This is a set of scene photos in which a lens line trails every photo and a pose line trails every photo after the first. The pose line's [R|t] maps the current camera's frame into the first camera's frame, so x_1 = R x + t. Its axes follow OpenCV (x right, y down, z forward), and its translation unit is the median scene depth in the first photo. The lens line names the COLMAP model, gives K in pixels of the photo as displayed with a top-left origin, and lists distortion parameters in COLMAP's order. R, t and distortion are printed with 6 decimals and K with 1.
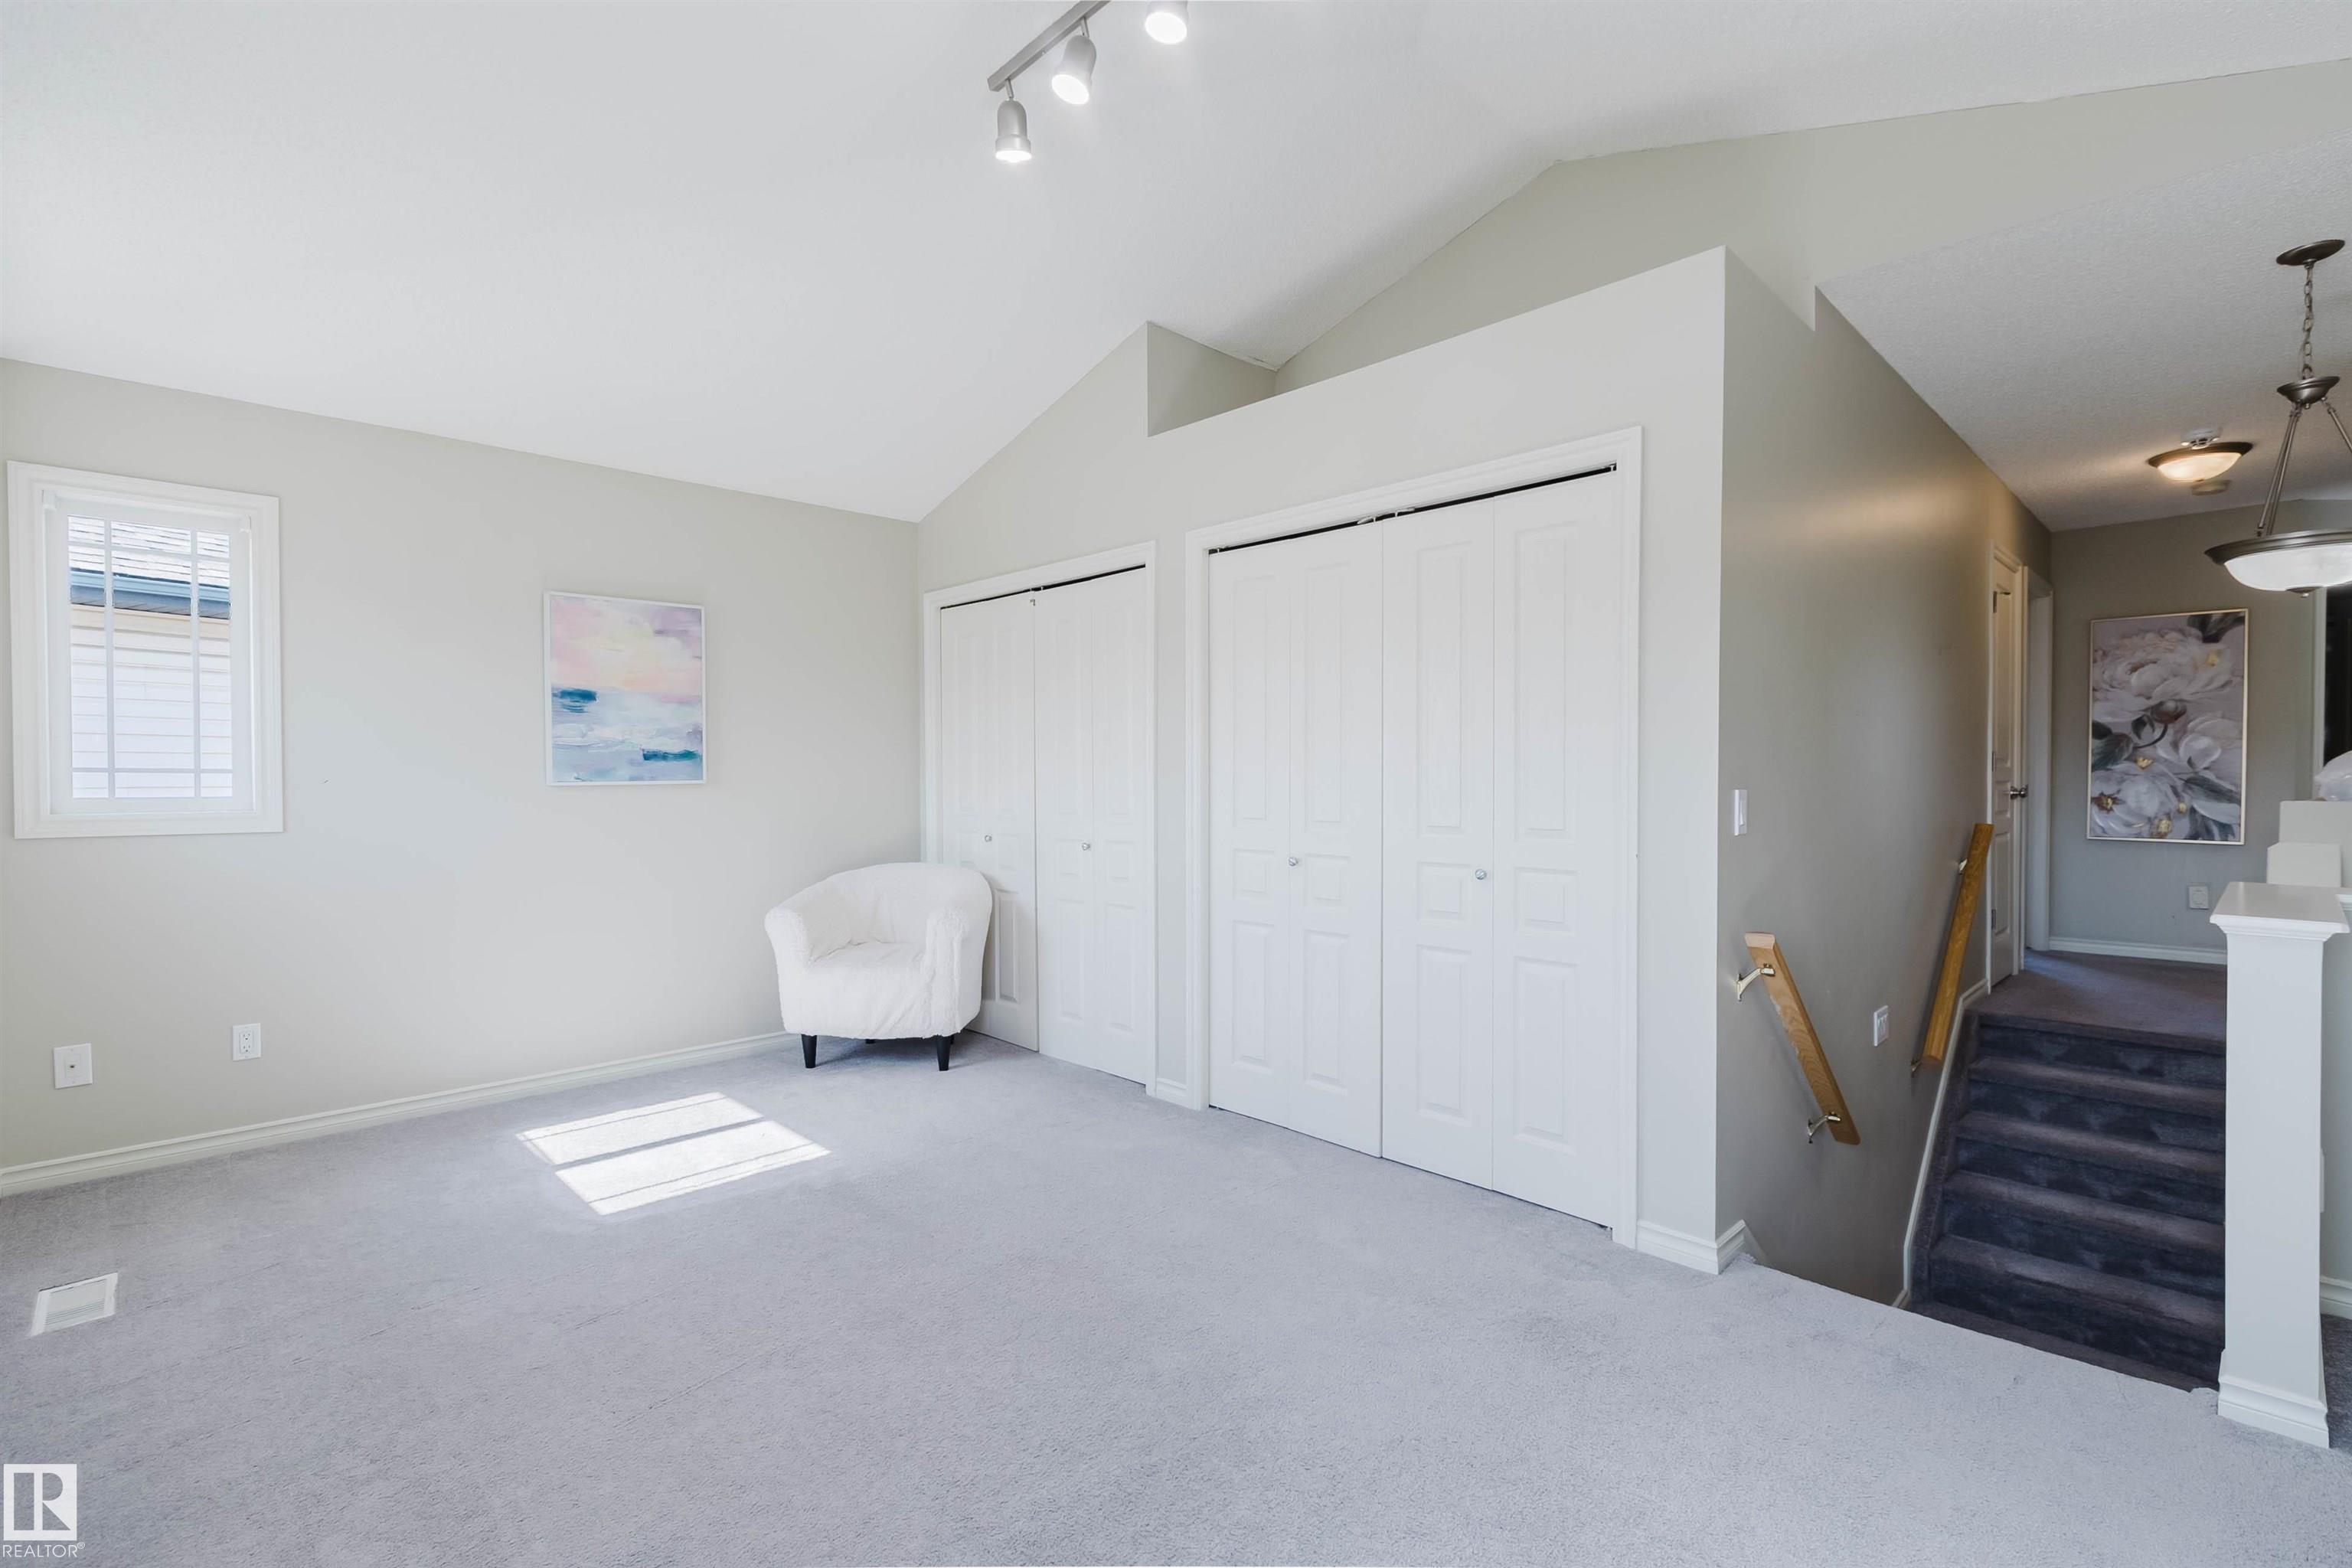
lens RADIAL K [[1074.8, 0, 1158.3], [0, 1074.8, 786.2], [0, 0, 1]] dist [0.001951, -0.000030]
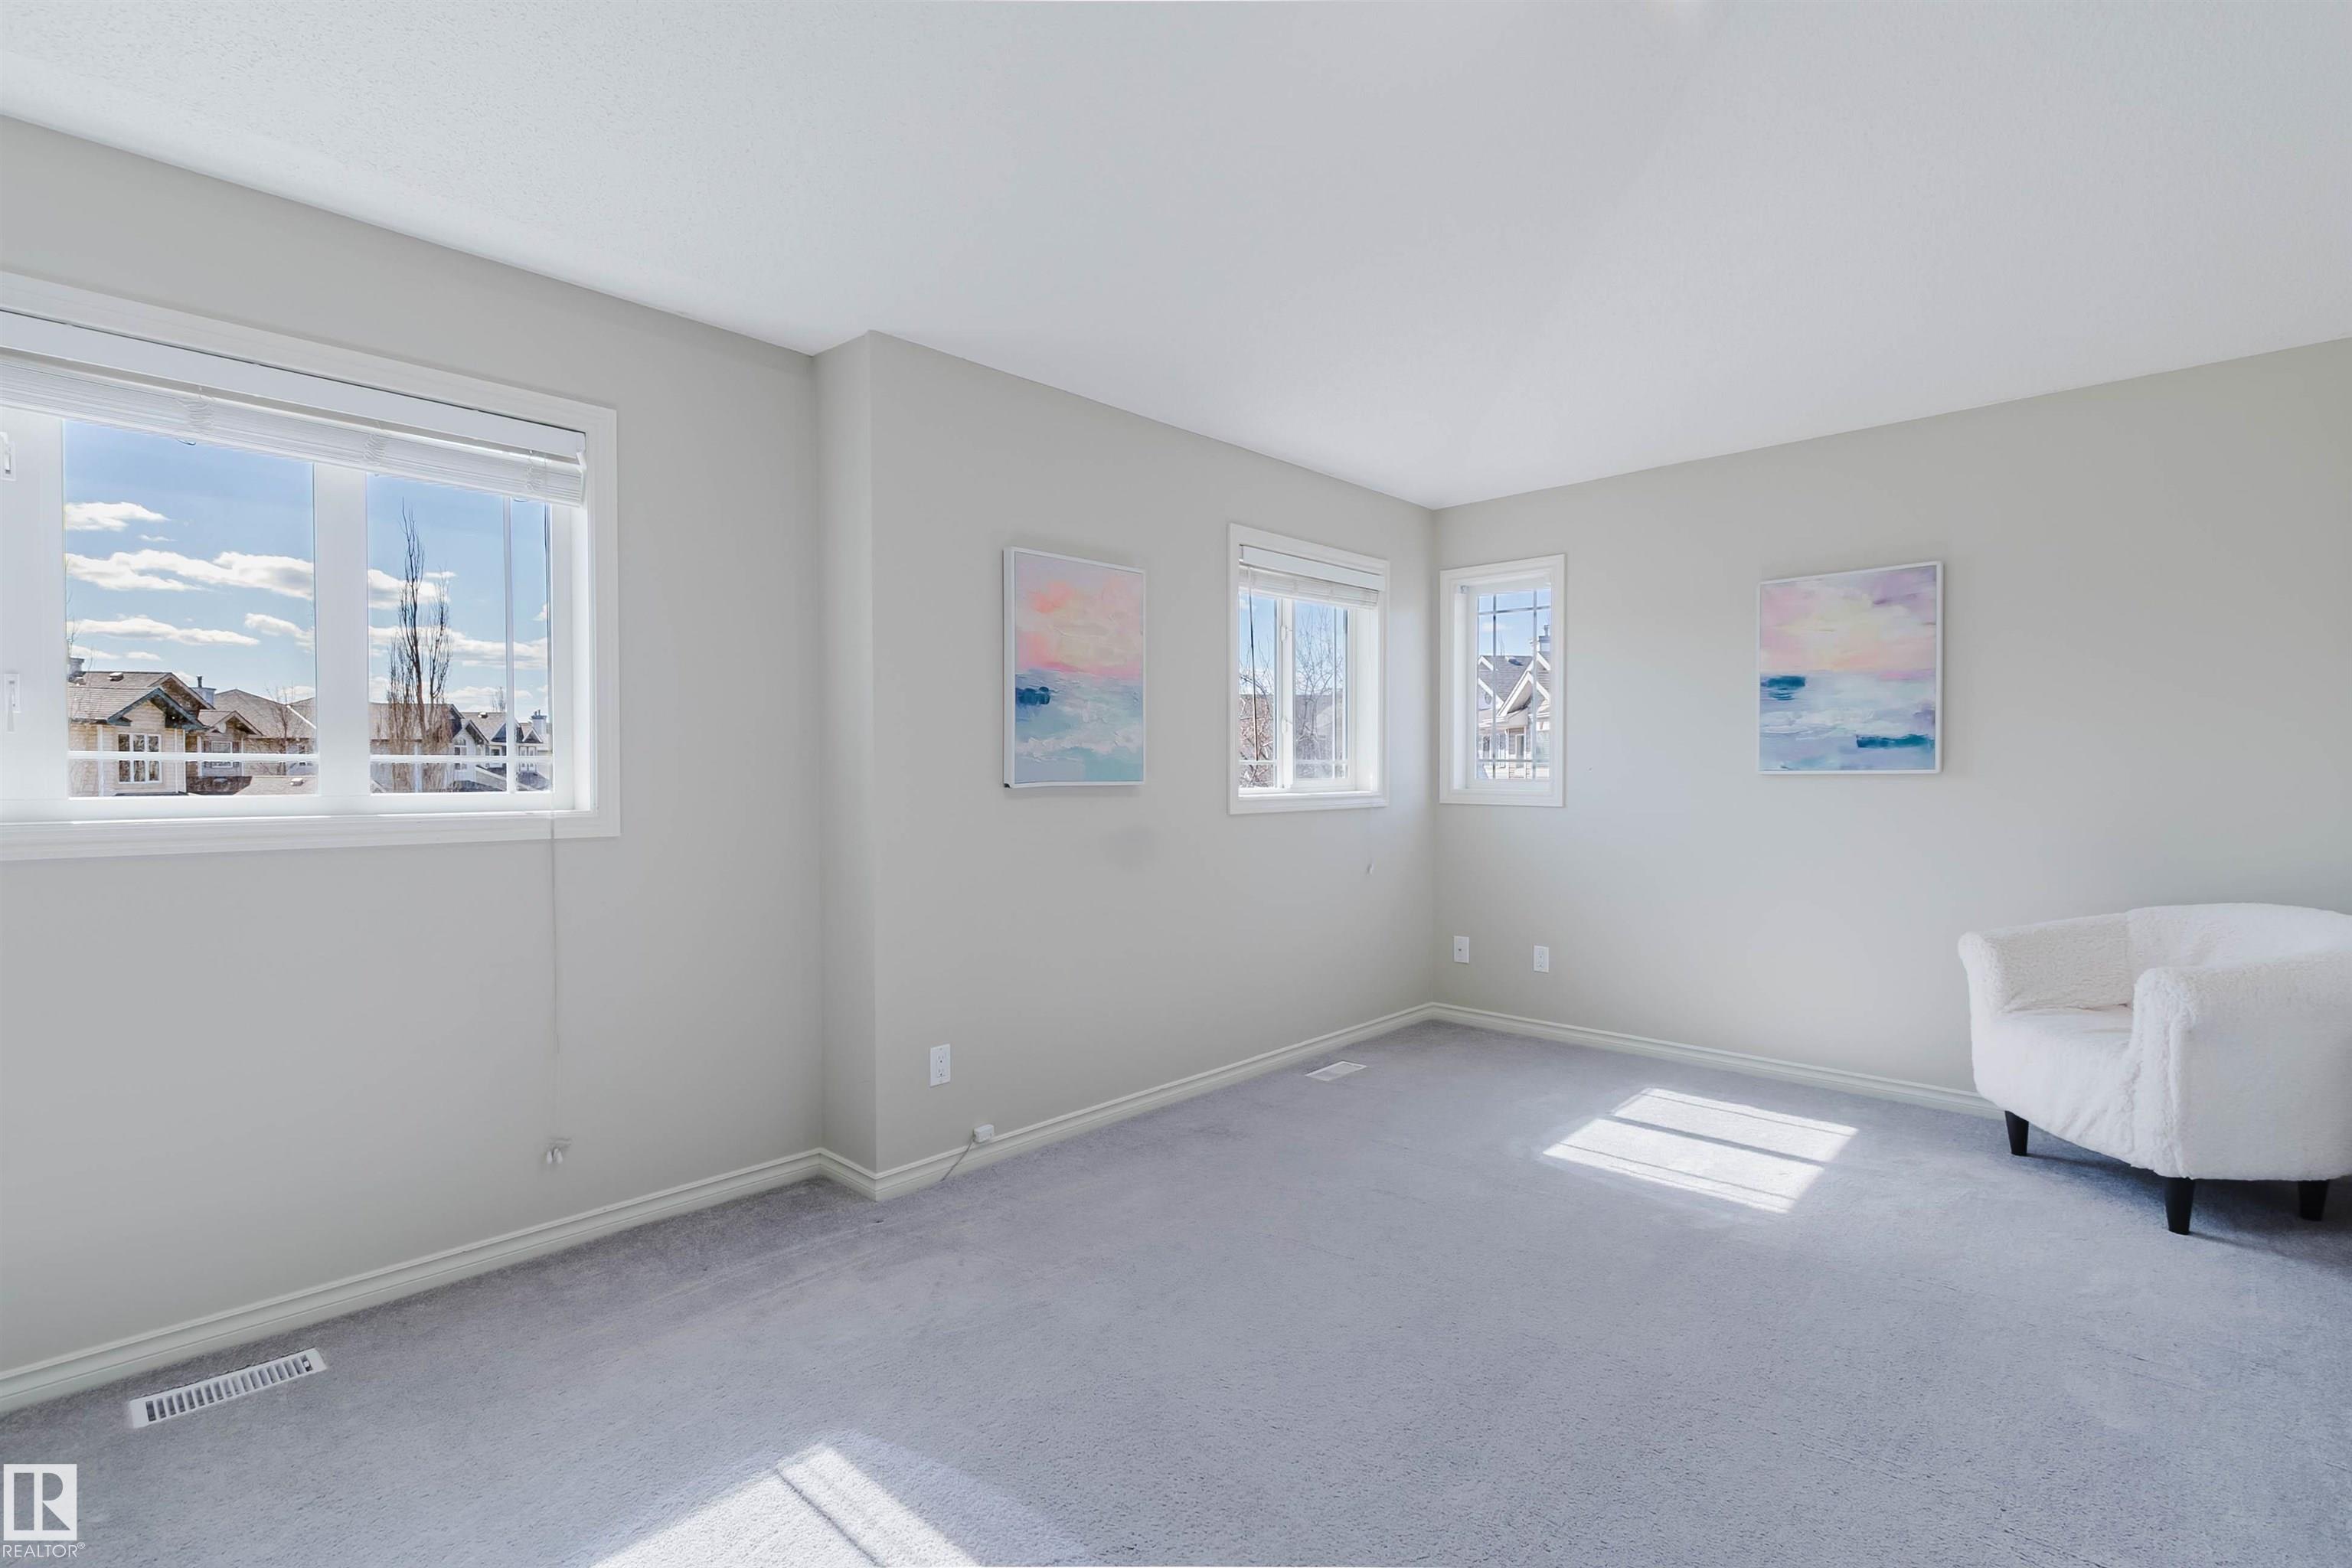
lens RADIAL K [[1074.8, 0, 1158.3], [0, 1074.8, 786.2], [0, 0, 1]] dist [0.001951, -0.000030]
pose [[0.037509, 0.019419, -0.999108, 0.411463], [-0.010822, 0.999760, 0.019025, -0.002317], [0.999238, 0.010098, 0.037710, 0.385745]]
